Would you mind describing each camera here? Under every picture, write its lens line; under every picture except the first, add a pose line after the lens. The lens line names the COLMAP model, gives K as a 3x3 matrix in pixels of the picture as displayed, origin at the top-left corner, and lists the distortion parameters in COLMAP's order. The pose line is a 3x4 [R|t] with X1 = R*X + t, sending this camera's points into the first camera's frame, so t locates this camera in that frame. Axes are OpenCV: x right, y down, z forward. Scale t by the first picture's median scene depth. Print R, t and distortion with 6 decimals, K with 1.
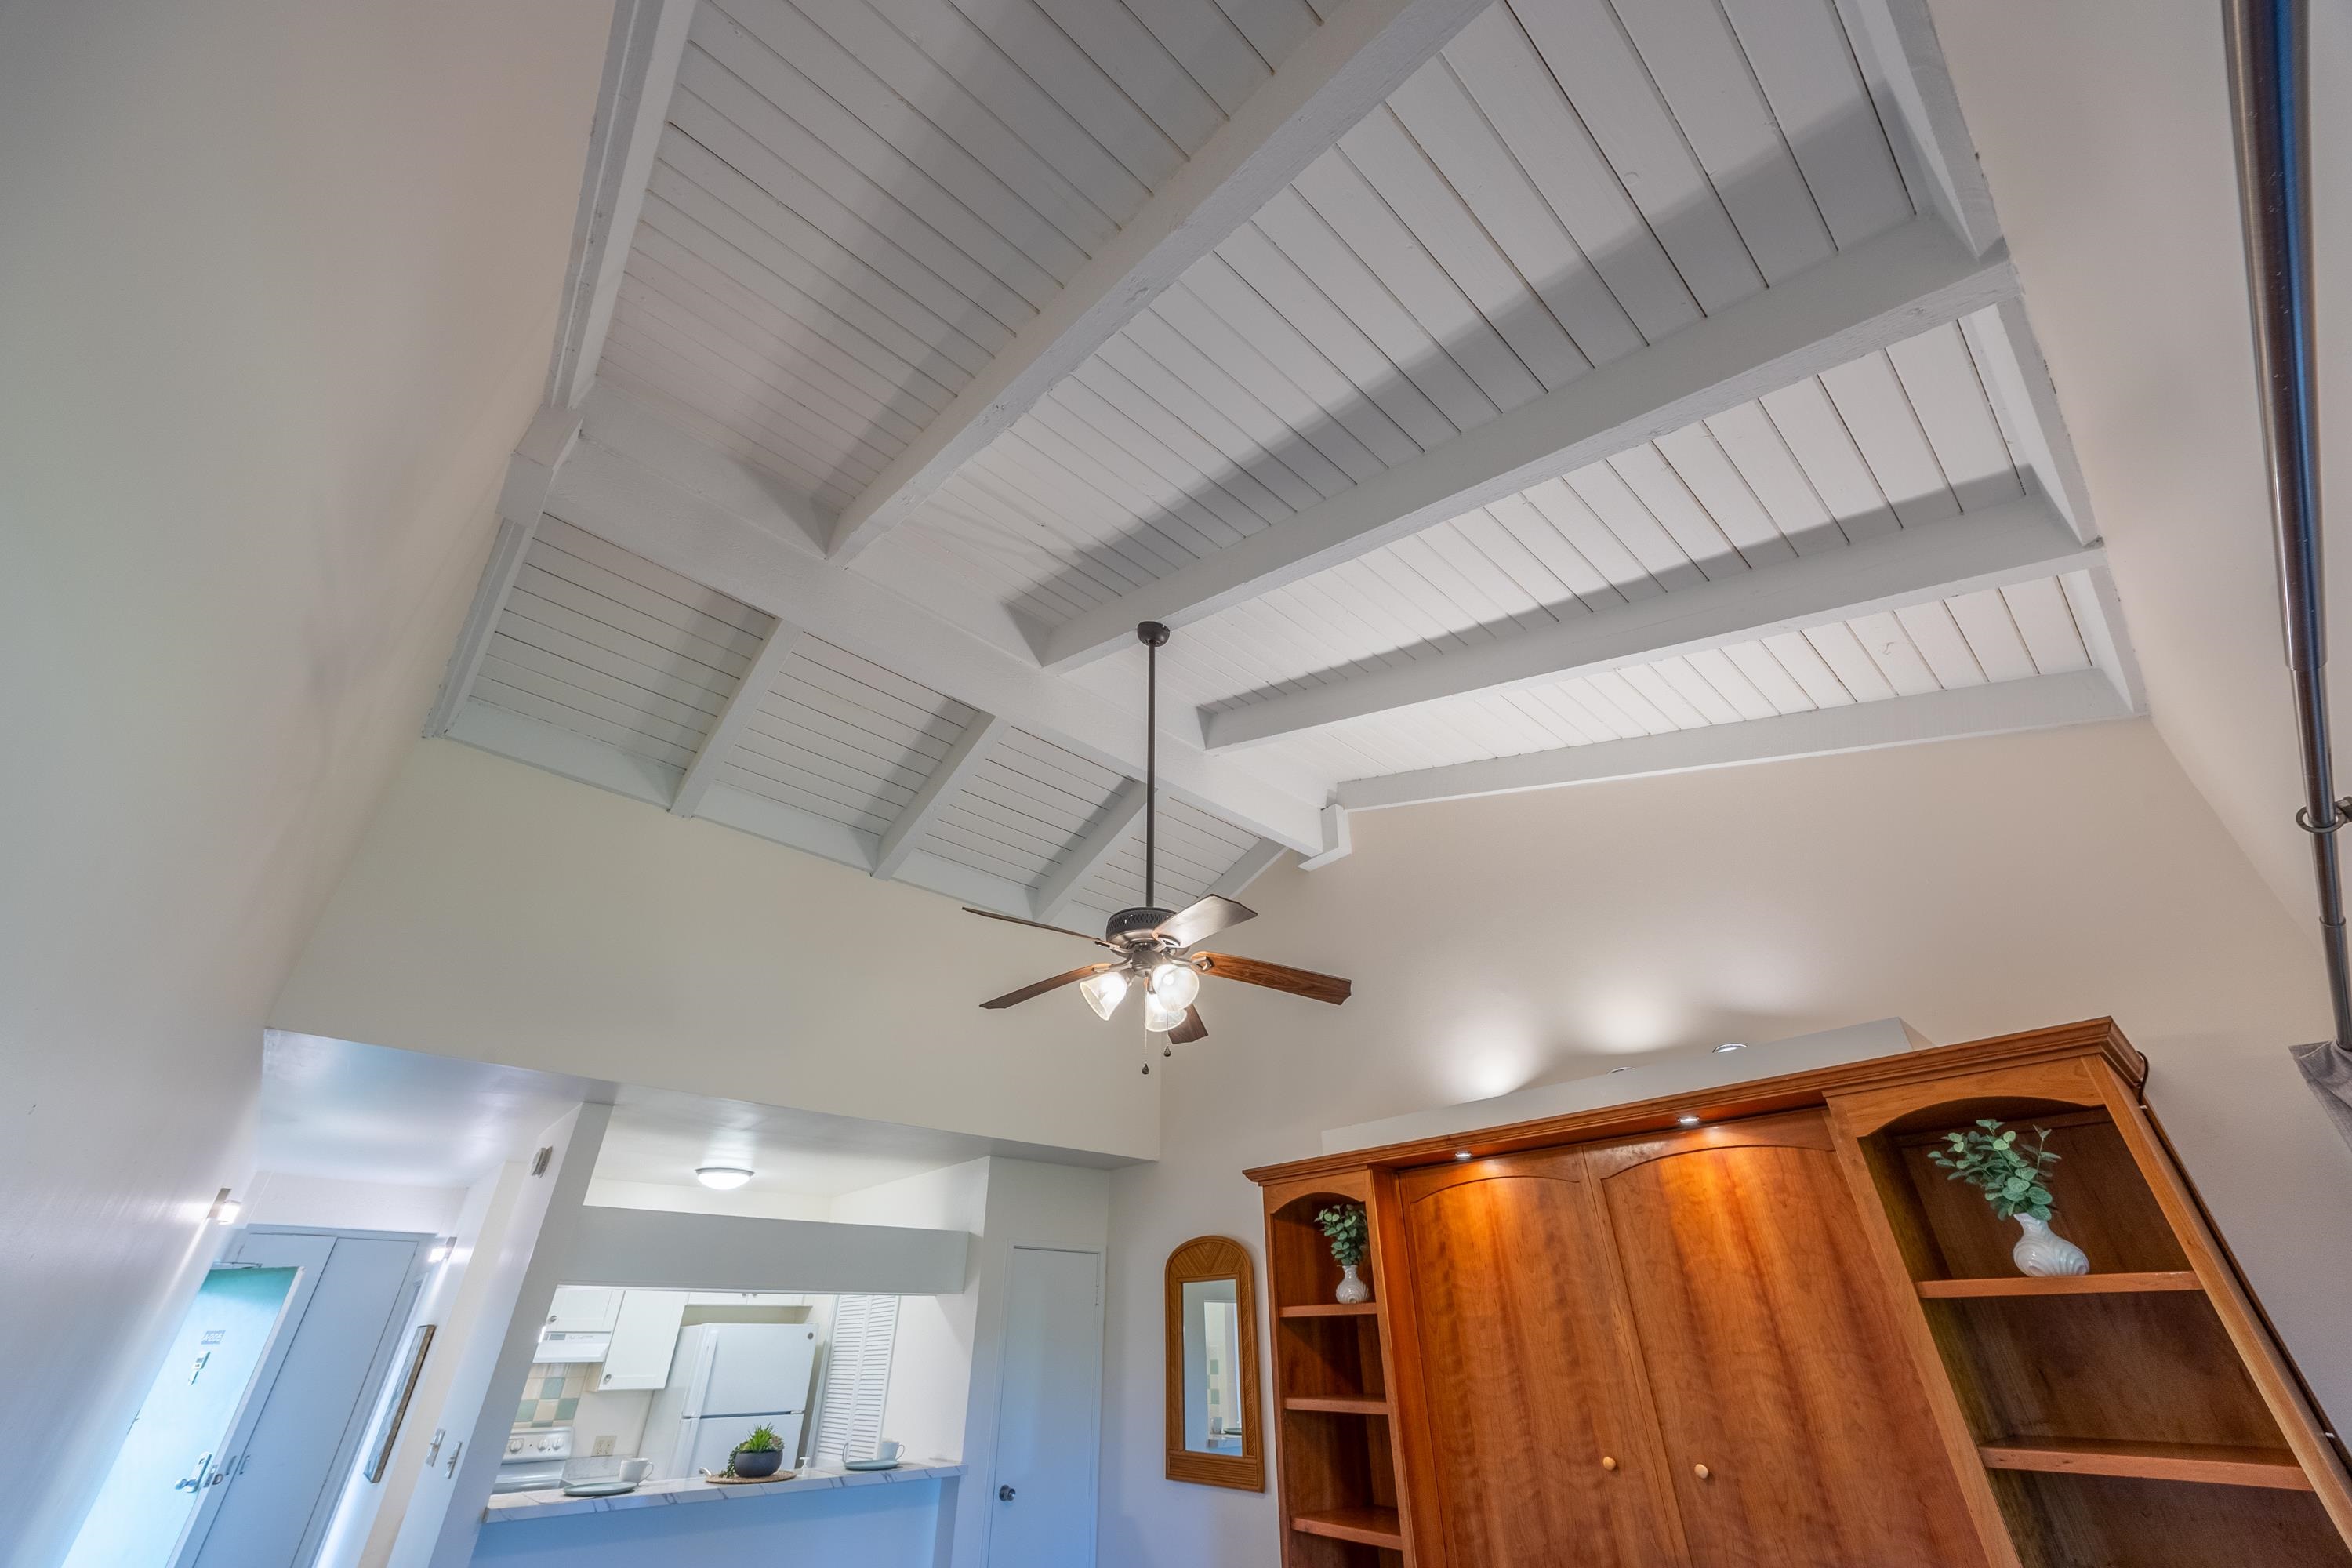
lens RADIAL K [[898.7, 0, 1178.1], [0, 898.7, 792.6], [0, 0, 1]] dist [0.001648, 0.000144]
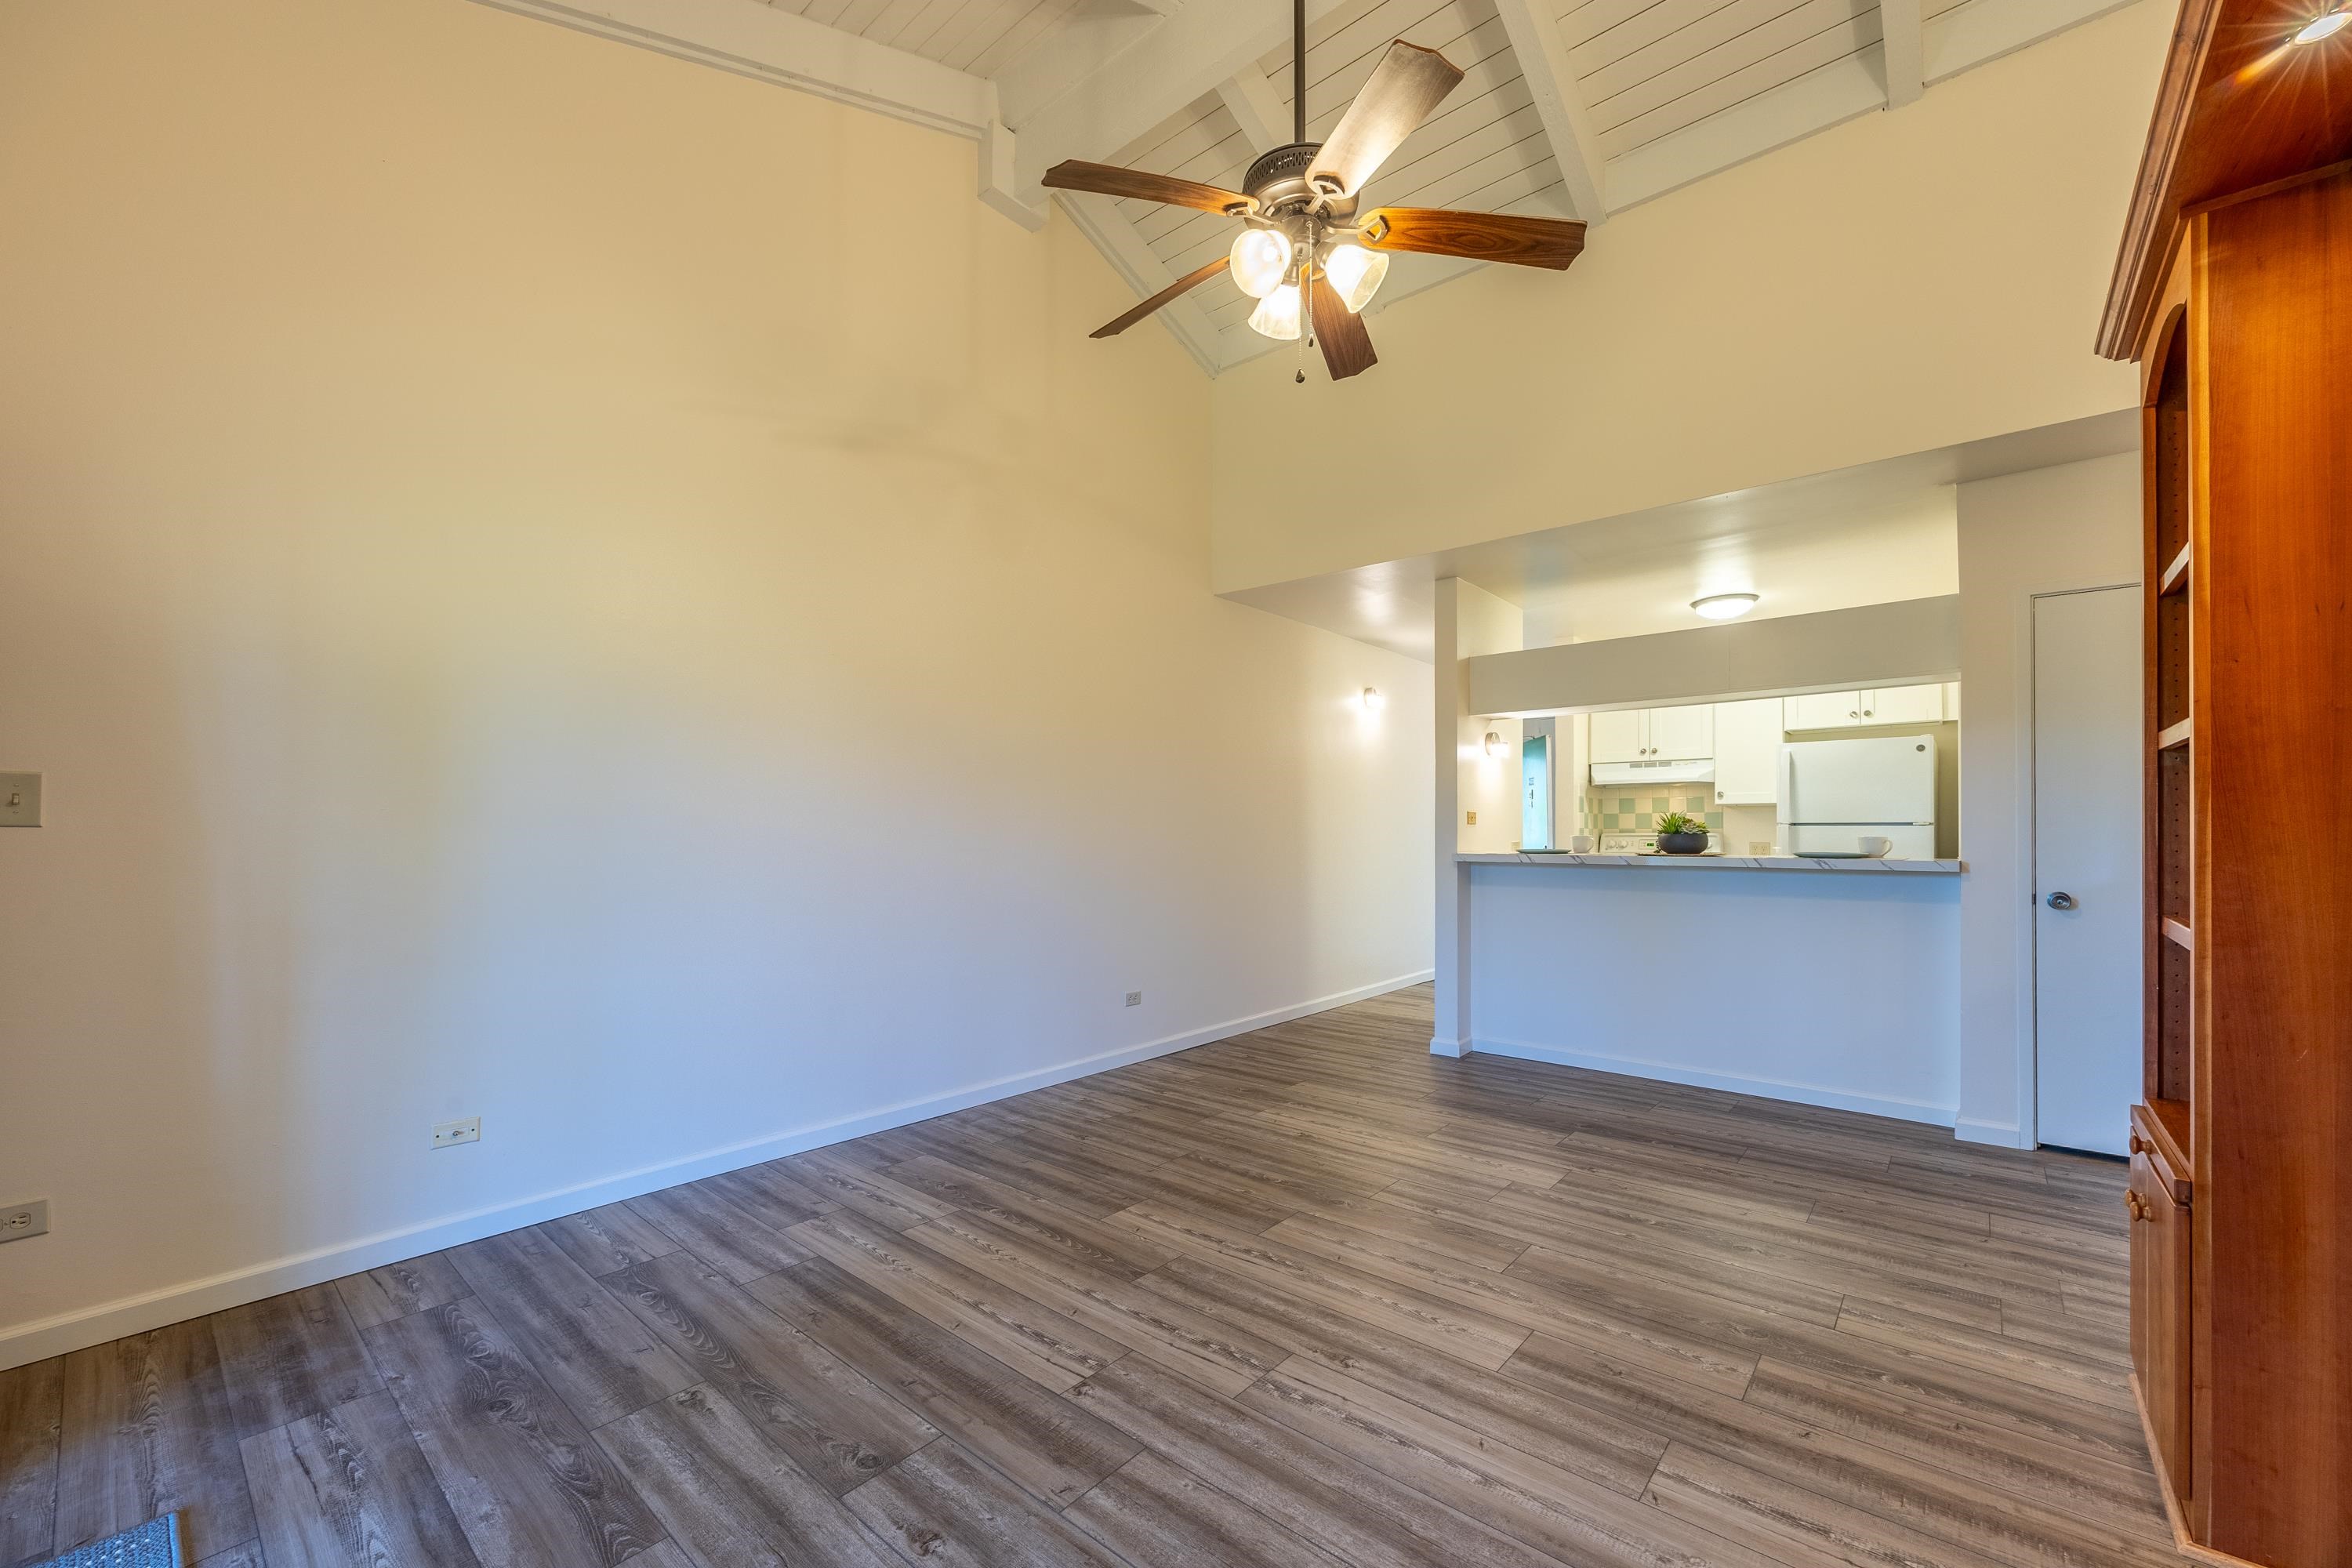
lens RADIAL K [[929.4, 0, 1149.9], [0, 929.4, 820.6], [0, 0, 1]] dist [-0.000006, 0.000630]
pose [[0.120976, -0.006401, -0.992635, 0.557194], [0.519856, 0.852292, 0.057861, 0.374493], [0.845644, -0.523027, 0.106434, 0.420435]]
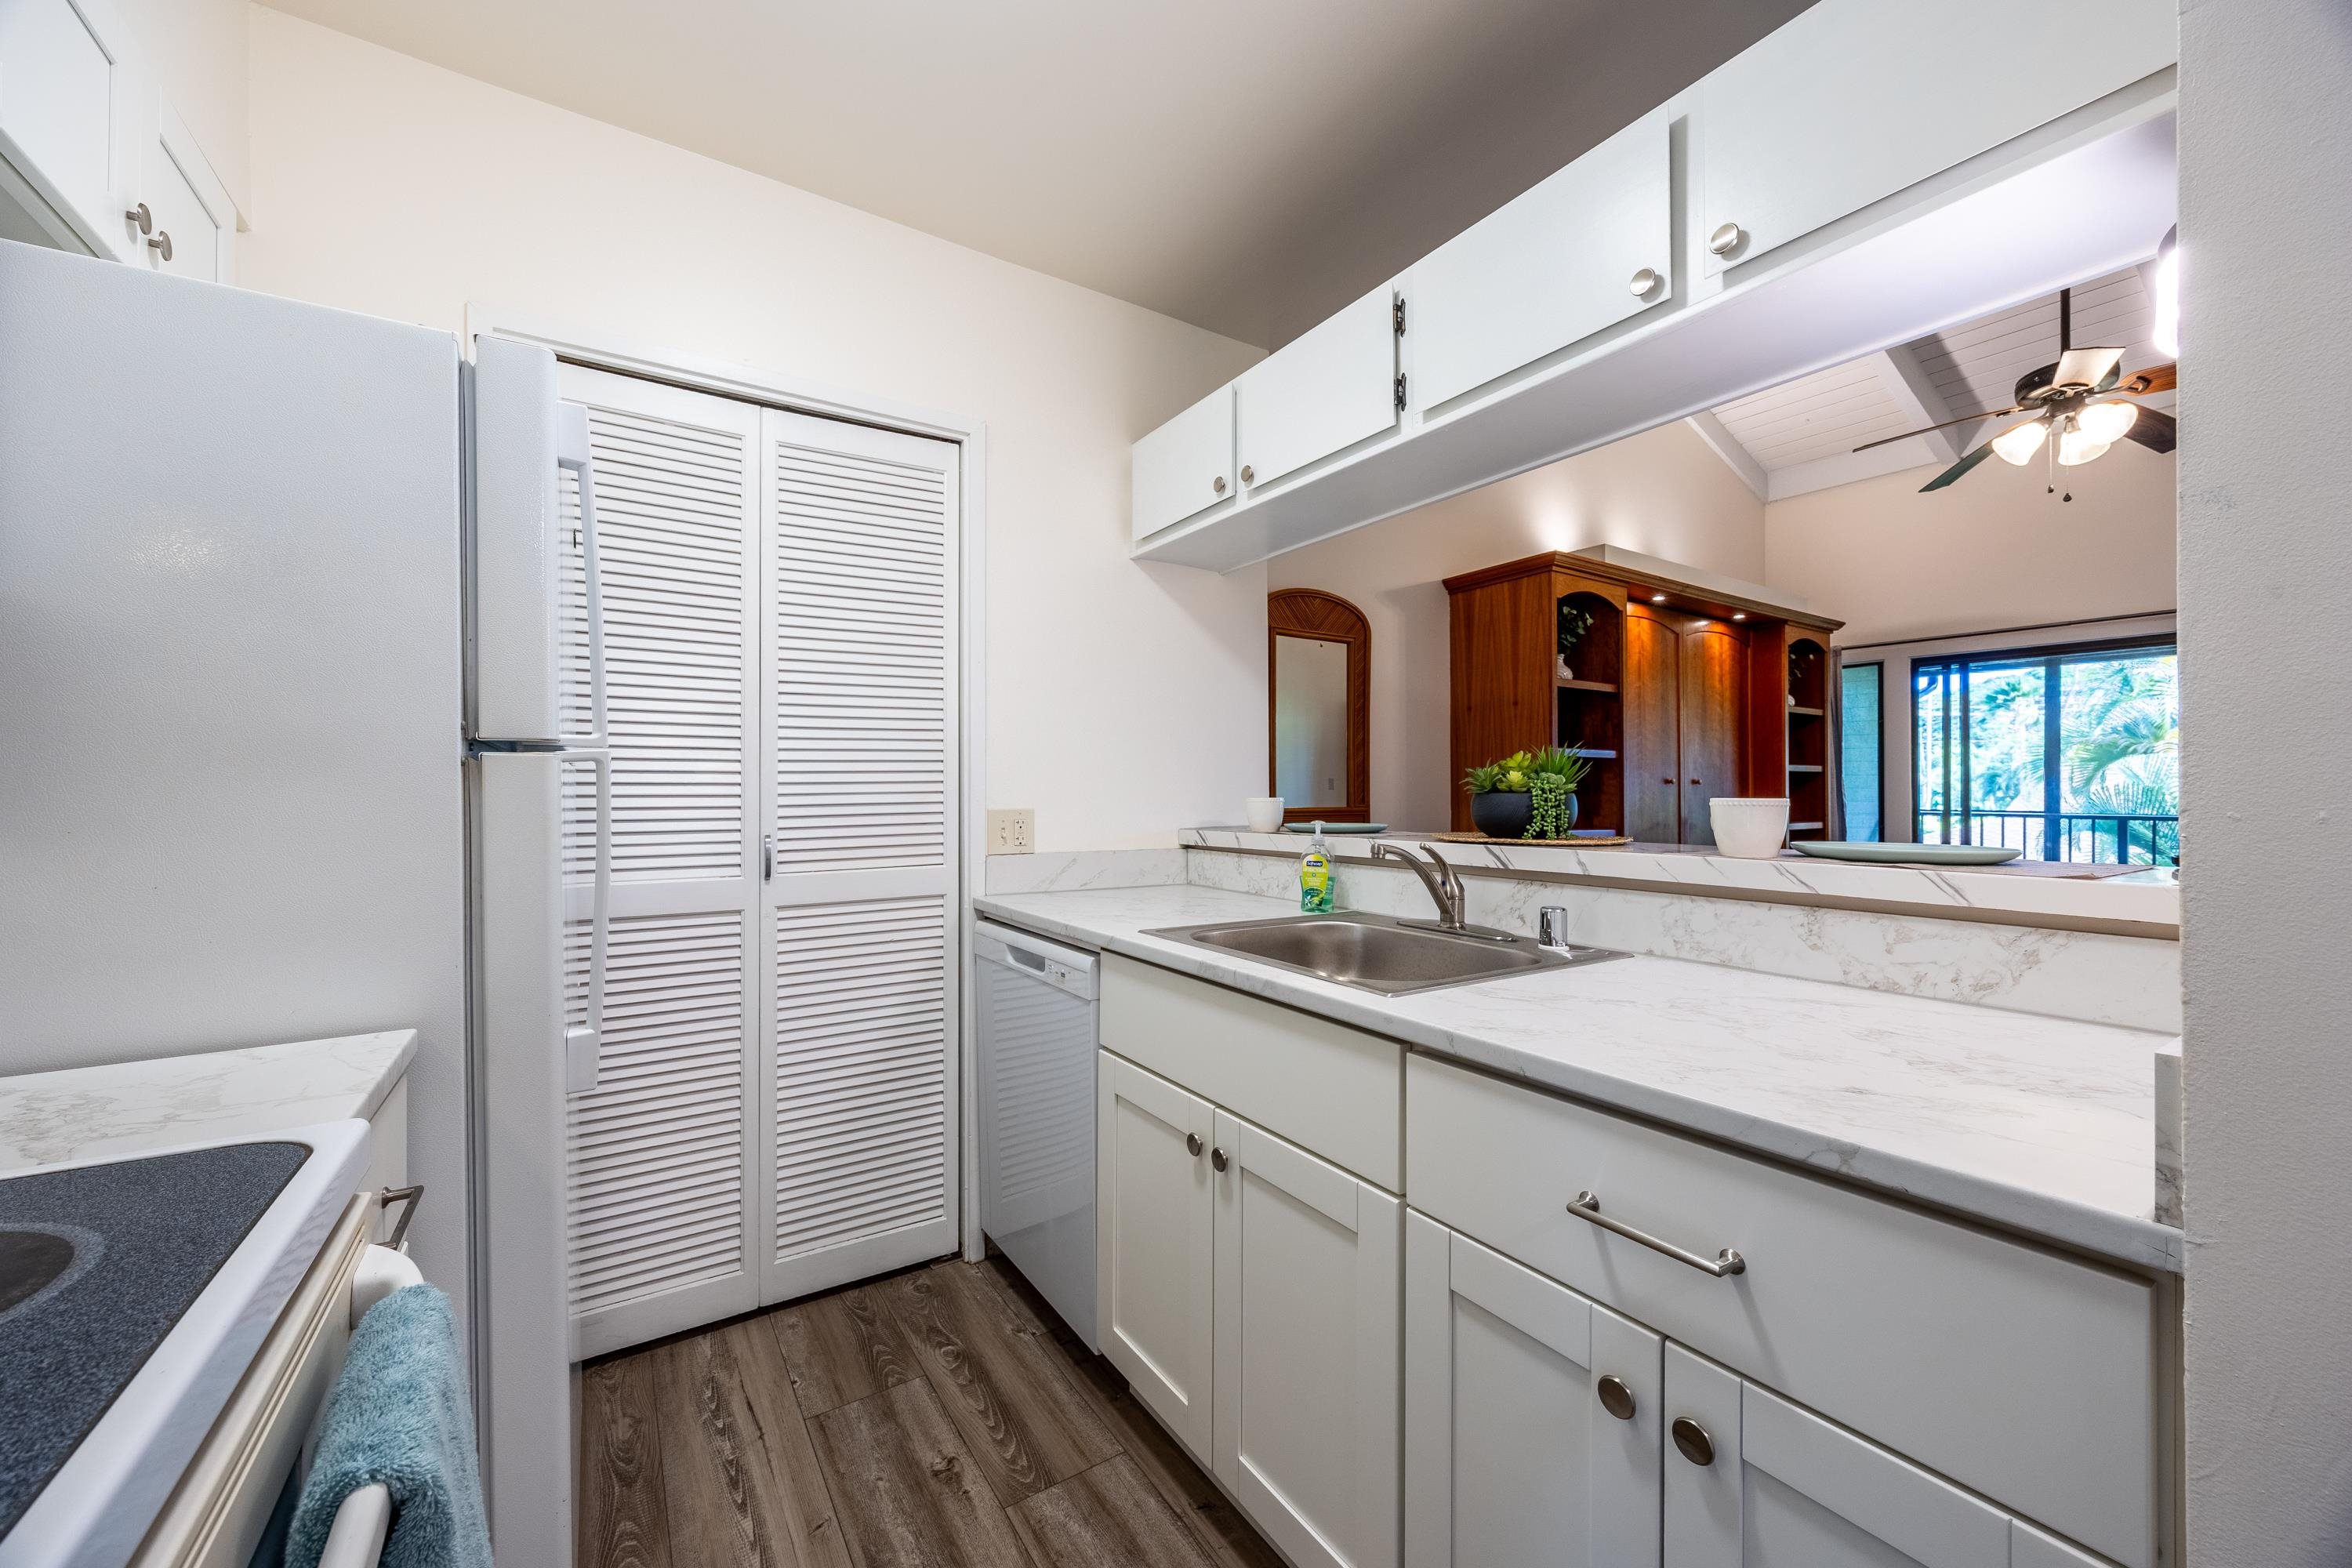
lens RADIAL K [[898.7, 0, 1178.2], [0, 898.7, 791.9], [0, 0, 1]] dist [0.001648, 0.000144]
pose [[0.138306, 0.008806, 0.990350, -1.025132], [-0.518438, 0.852655, 0.064820, 0.864872], [-0.843856, -0.522401, 0.122493, 1.192875]]
